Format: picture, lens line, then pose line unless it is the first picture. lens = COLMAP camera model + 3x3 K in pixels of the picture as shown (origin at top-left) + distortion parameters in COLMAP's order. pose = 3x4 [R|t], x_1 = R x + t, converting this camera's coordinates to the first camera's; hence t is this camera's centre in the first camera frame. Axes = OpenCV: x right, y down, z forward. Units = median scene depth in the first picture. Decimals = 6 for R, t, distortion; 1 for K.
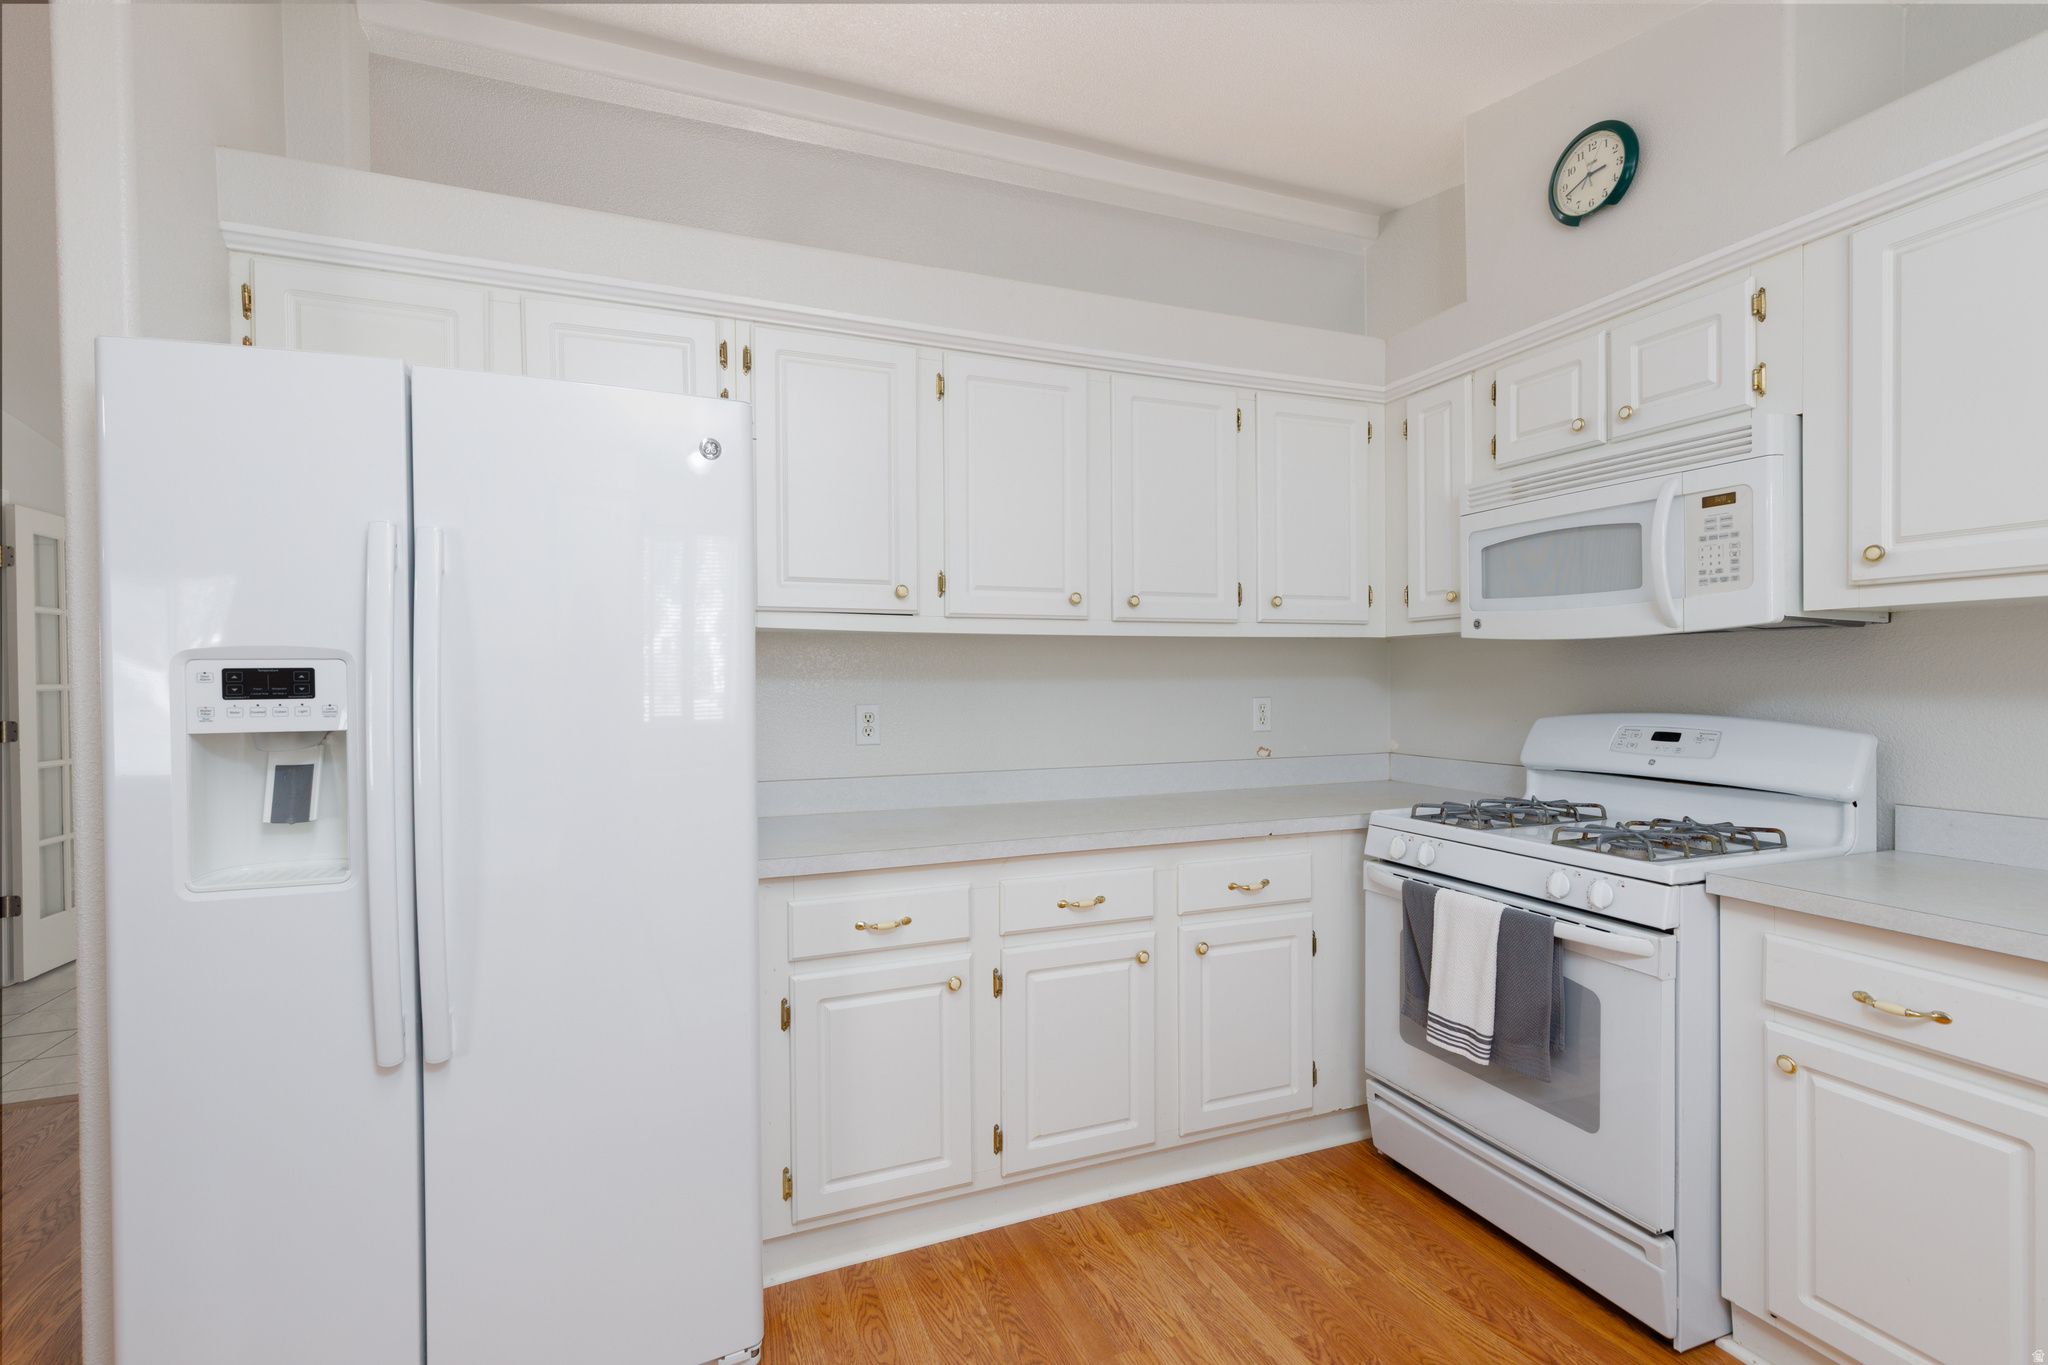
lens RADIAL K [[913.4, 0, 1031.6], [0, 913.4, 683.3], [0, 0, 1]] dist [0.009353, -0.000598]
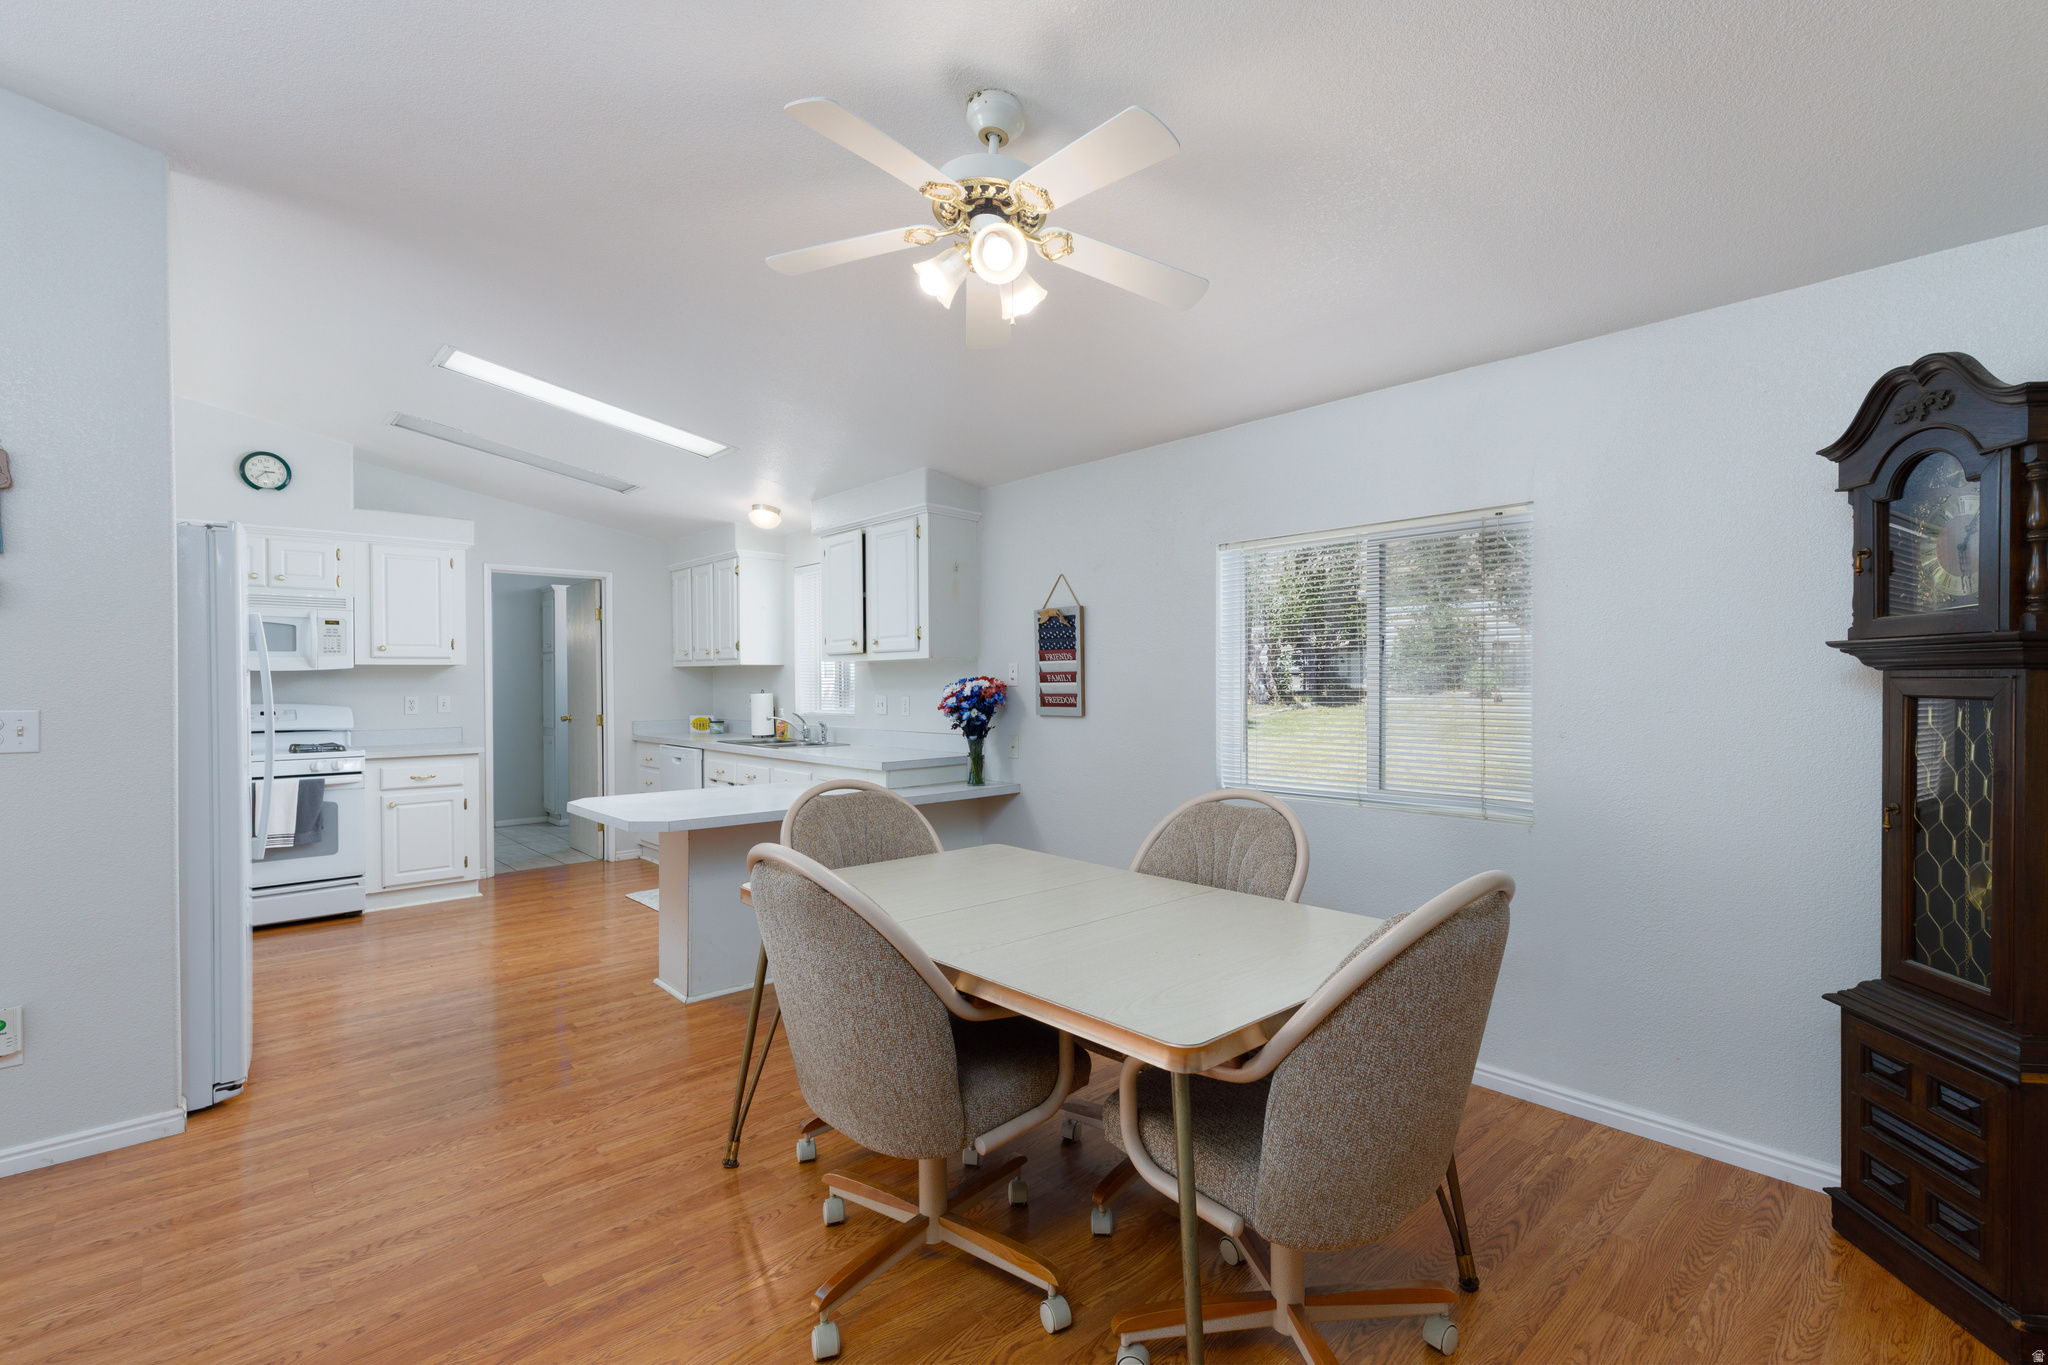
lens RADIAL K [[913.4, 0, 1039.3], [0, 913.4, 686.3], [0, 0, 1]] dist [0.009353, -0.000598]
pose [[-0.372526, 0.002590, 0.928018, -2.347198], [0.015882, 0.999867, 0.003585, 0.013319], [-0.927886, 0.016075, -0.372518, 0.059087]]
